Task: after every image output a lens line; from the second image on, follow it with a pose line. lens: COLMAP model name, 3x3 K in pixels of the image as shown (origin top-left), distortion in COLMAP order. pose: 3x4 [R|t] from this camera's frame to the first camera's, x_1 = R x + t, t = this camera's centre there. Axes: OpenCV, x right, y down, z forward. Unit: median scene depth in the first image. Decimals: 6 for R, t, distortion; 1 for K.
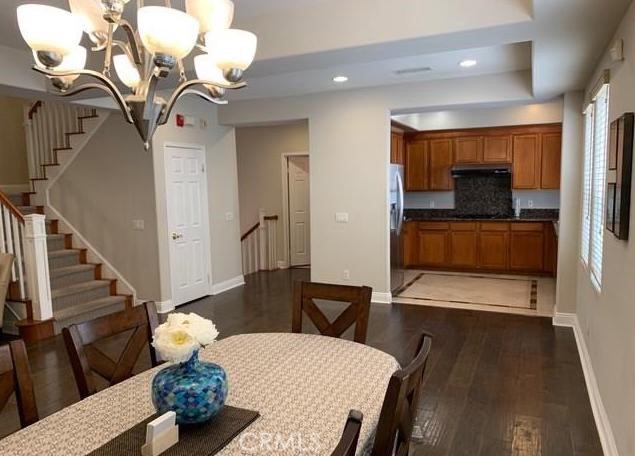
lens RADIAL K [[491.0, 0, 317.0], [0, 491.0, 233.1], [0, 0, 1]] dist [0.062420, -0.001742]
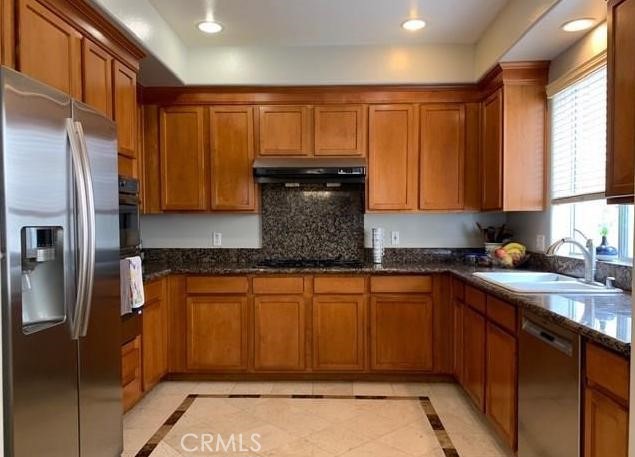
lens RADIAL K [[491.0, 0, 317.3], [0, 491.0, 231.1], [0, 0, 1]] dist [0.062420, -0.001742]
pose [[0.926896, 0.009222, 0.375206, 0.151236], [0.023845, 0.996231, -0.083393, -0.024983], [-0.374561, 0.086243, 0.923183, 0.540226]]
